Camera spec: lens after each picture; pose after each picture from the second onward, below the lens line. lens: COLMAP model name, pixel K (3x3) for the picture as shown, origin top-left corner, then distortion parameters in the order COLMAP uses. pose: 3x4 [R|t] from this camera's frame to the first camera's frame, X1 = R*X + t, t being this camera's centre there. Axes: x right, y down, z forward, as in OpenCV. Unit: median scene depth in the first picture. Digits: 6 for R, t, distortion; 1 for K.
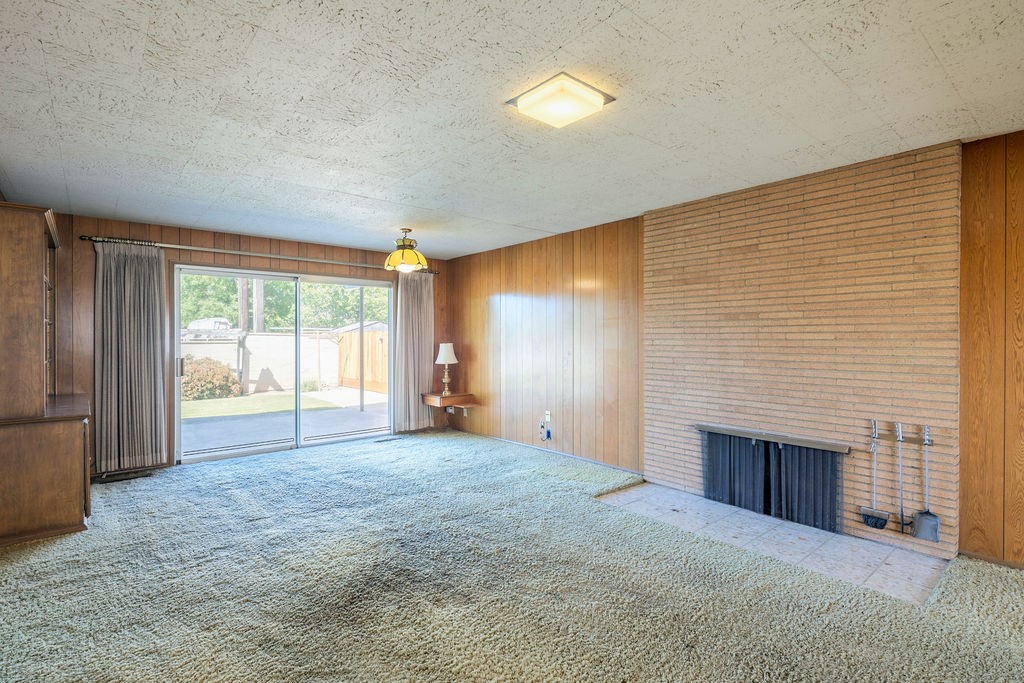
lens RADIAL K [[497.3, 0, 511.5], [0, 497.3, 343.2], [0, 0, 1]] dist [0.005302, -0.002317]
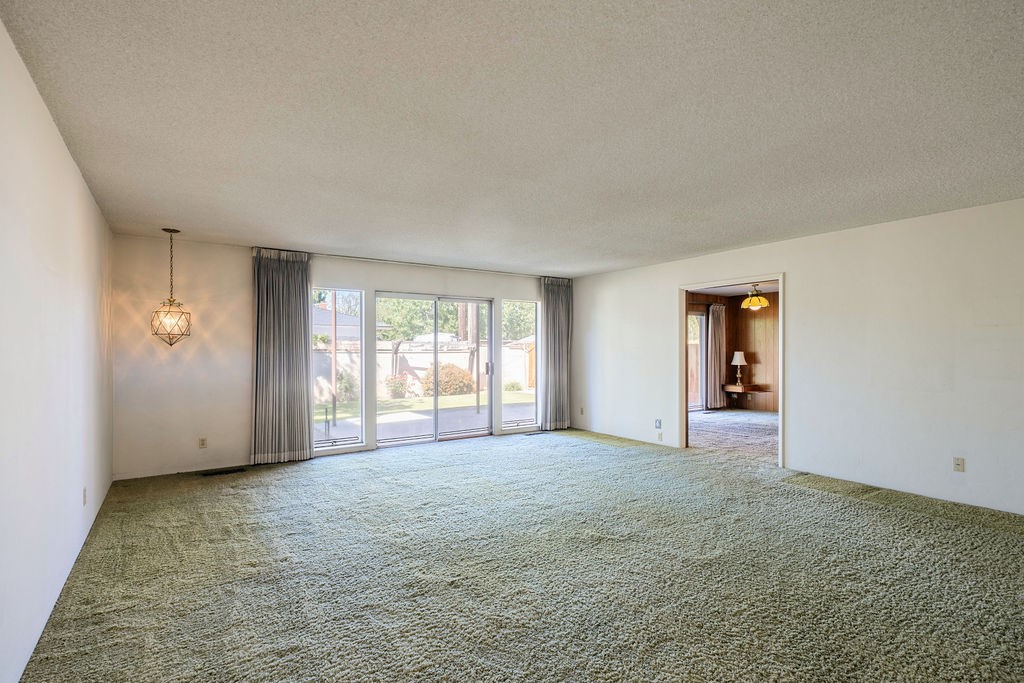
lens RADIAL K [[497.3, 0, 504.1], [0, 497.3, 349.9], [0, 0, 1]] dist [0.005302, -0.002317]
pose [[0.994533, -0.004720, -0.104314, -0.693486], [0.004288, 0.999981, -0.004371, -0.001838], [0.104333, 0.003900, 0.994535, -0.610777]]
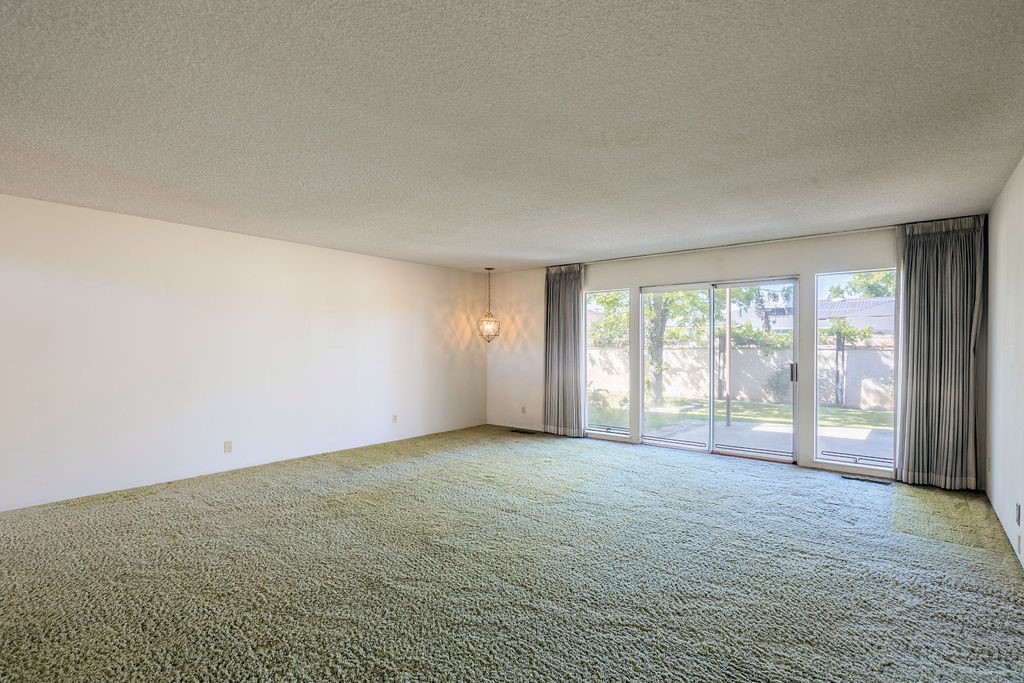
lens RADIAL K [[497.3, 0, 510.6], [0, 497.3, 349.5], [0, 0, 1]] dist [0.005302, -0.002317]
pose [[0.189279, 0.005974, -0.981905, 0.712965], [-0.007761, 0.999959, 0.004588, -0.003205], [0.981893, 0.006753, 0.189318, 0.653659]]
